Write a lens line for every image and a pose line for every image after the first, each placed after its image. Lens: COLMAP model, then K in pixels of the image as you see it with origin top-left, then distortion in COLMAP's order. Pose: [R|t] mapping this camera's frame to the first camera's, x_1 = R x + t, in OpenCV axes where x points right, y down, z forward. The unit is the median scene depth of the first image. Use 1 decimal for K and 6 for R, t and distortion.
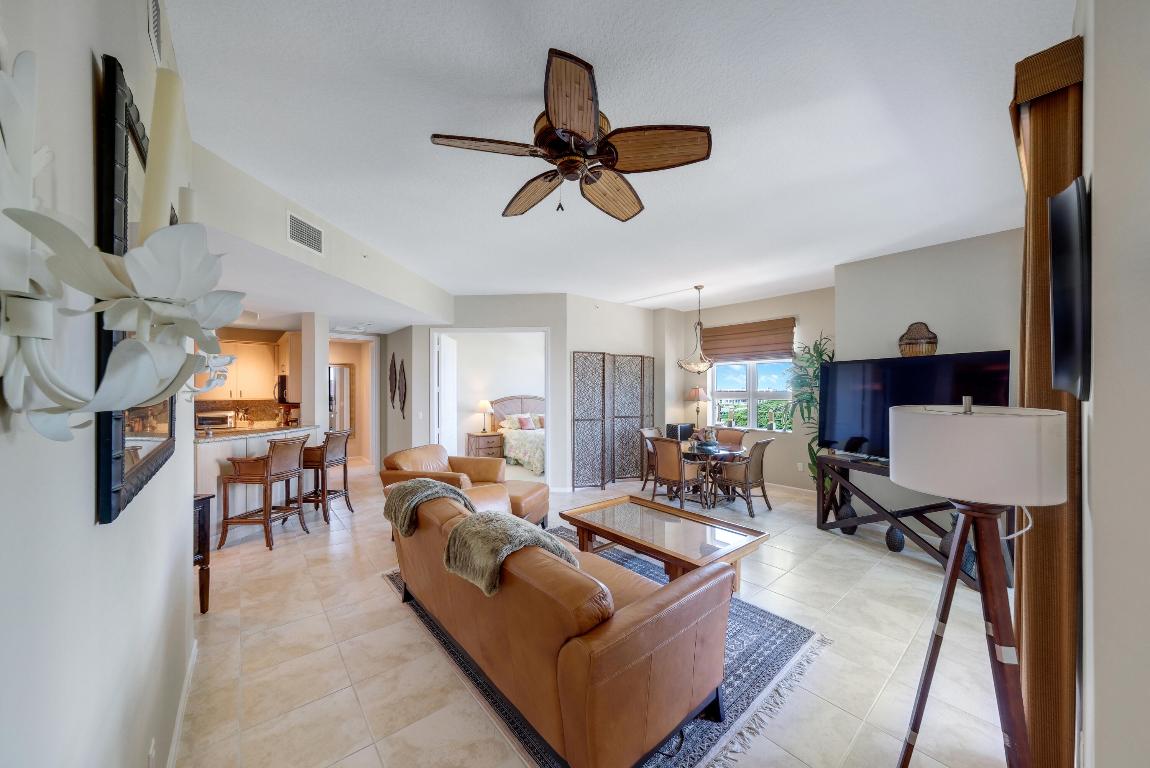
lens RADIAL K [[404.2, 0, 575.0], [0, 404.2, 384.0], [0, 0, 1]] dist [0.000037, 0.000005]
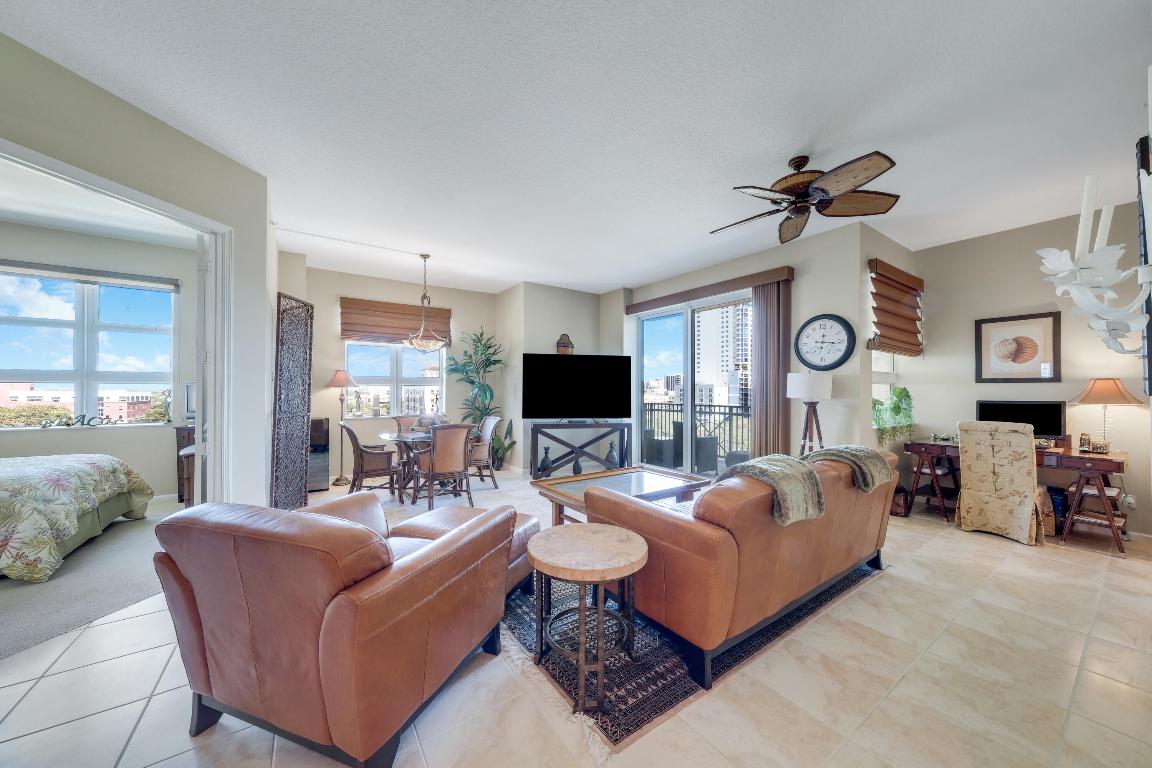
lens RADIAL K [[399.0, 0, 576.0], [0, 399.0, 384.0], [0, 0, 1]] dist [-0.000077, 0.000000]
pose [[0.097317, 0.012059, 0.995180, -0.531063], [-0.016988, 0.999801, -0.010454, 0.044800], [-0.995108, -0.015889, 0.097502, 0.579016]]
